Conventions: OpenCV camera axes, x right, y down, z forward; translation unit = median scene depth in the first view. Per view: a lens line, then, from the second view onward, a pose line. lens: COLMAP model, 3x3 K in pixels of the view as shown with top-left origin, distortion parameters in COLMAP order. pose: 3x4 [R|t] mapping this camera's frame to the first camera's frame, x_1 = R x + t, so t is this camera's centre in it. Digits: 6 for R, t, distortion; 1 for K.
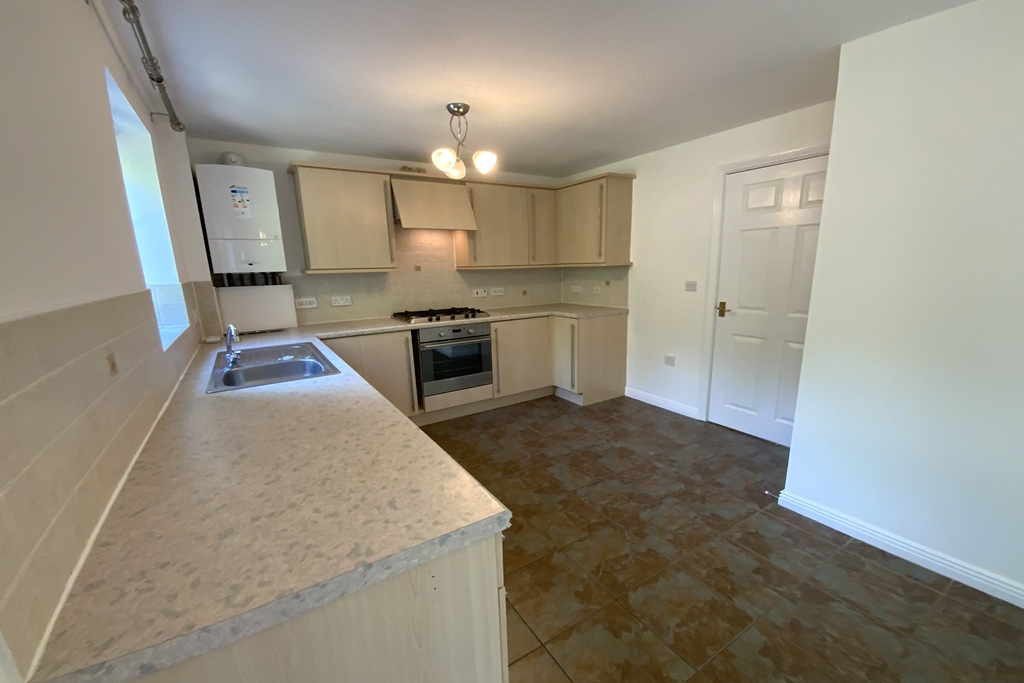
lens RADIAL K [[414.8, 0, 517.1], [0, 414.8, 355.2], [0, 0, 1]] dist [0.029112, -0.024854]
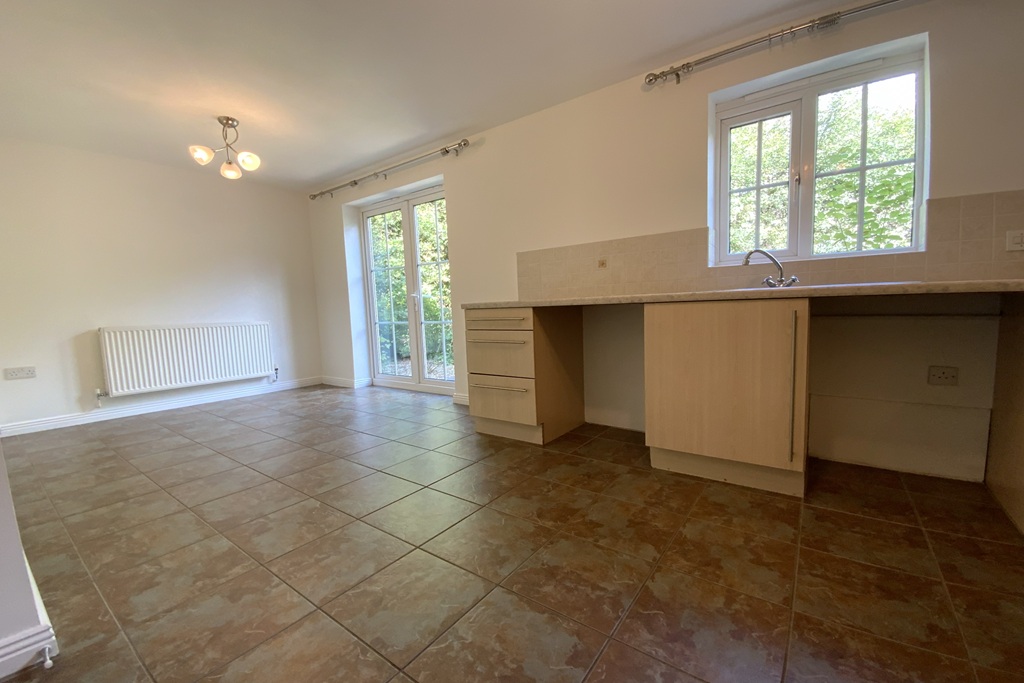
lens RADIAL K [[414.8, 0, 517.1], [0, 414.8, 355.2], [0, 0, 1]] dist [0.029112, -0.024854]
pose [[-0.930598, 0.090340, -0.354720, 0.188480], [-0.028689, 0.948084, 0.316722, -0.074822], [0.364917, 0.304917, -0.879694, 0.996324]]
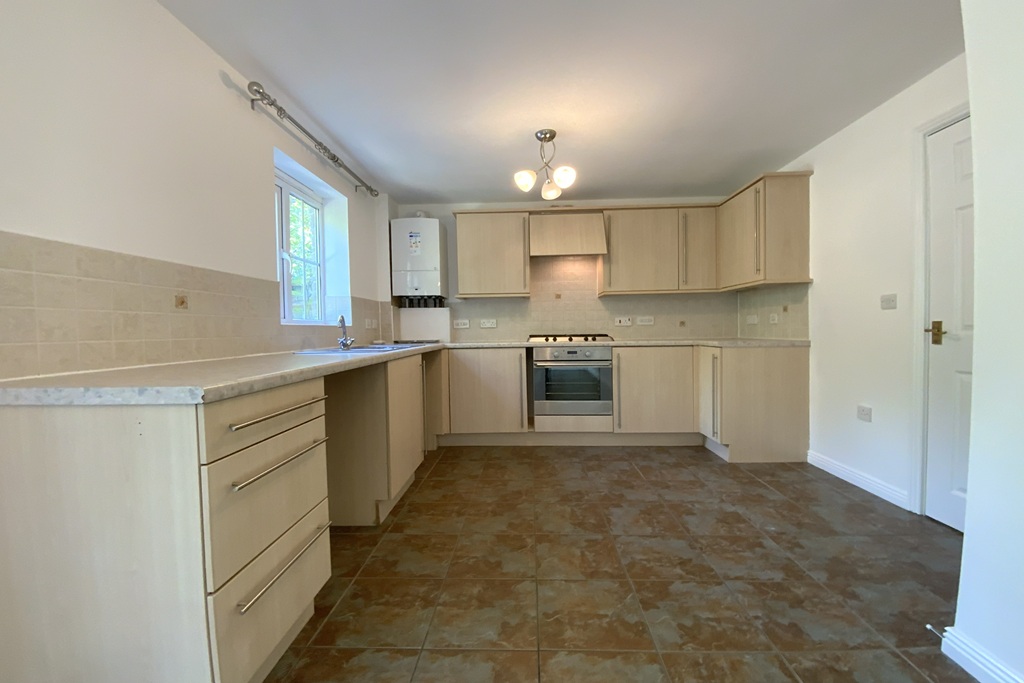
lens RADIAL K [[417.8, 0, 512.0], [0, 417.8, 341.5], [0, 0, 1]] dist [0.014614, -0.018088]
pose [[0.819170, 0.028305, -0.572851, 0.306706], [-0.127915, 0.982642, -0.134363, 0.067705], [0.559104, 0.183342, 0.808572, 0.121588]]
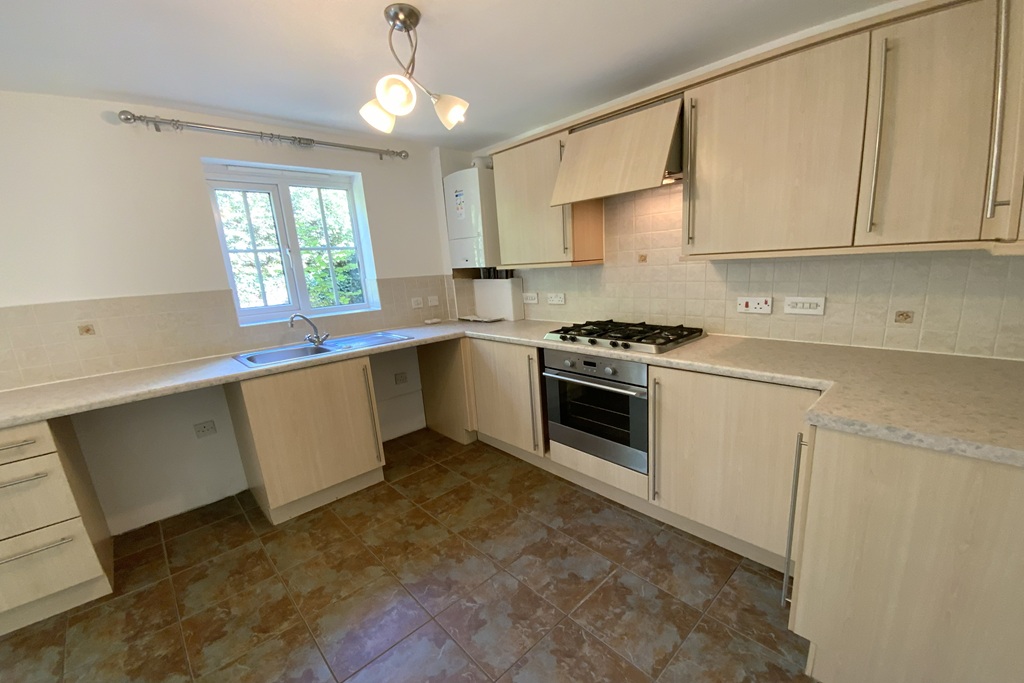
lens RADIAL K [[407.9, 0, 512.9], [0, 407.9, 366.7], [0, 0, 1]] dist [0.013577, -0.016484]
pose [[0.182767, 0.251221, -0.950518, 0.419653], [-0.162484, 0.961226, 0.222809, -0.173899], [0.969637, 0.113722, 0.216499, 0.768586]]
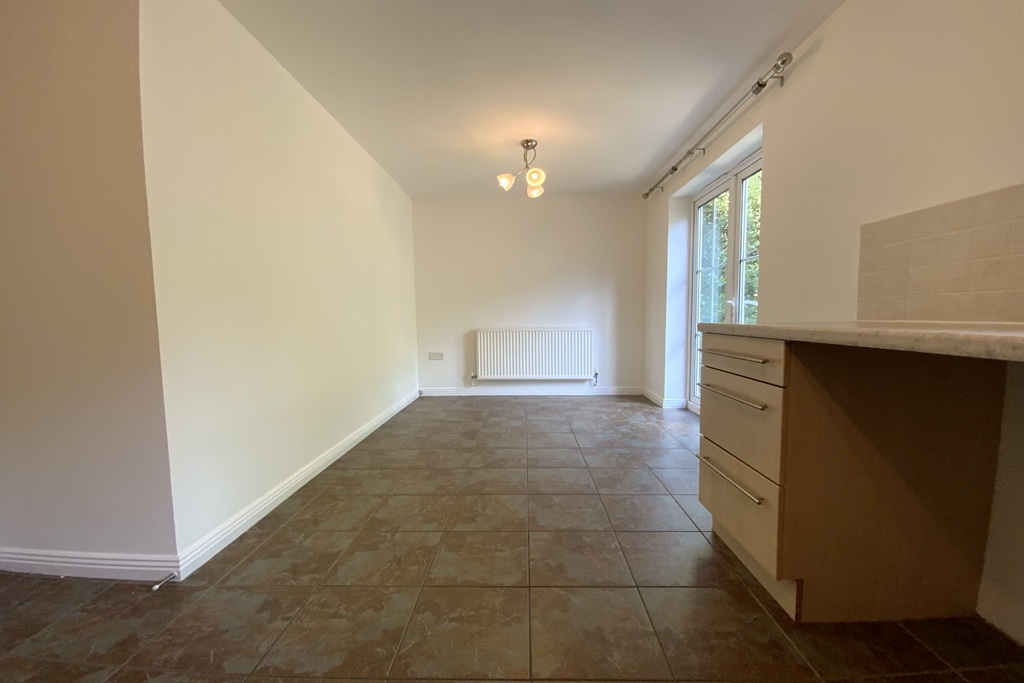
lens RADIAL K [[418.7, 0, 516.4], [0, 418.7, 352.8], [0, 0, 1]] dist [-0.005079, -0.000276]
pose [[-0.829421, -0.018714, 0.558310, -0.100309], [0.150376, 0.955067, 0.255411, -0.041973], [-0.538003, 0.295800, -0.789339, 0.759285]]
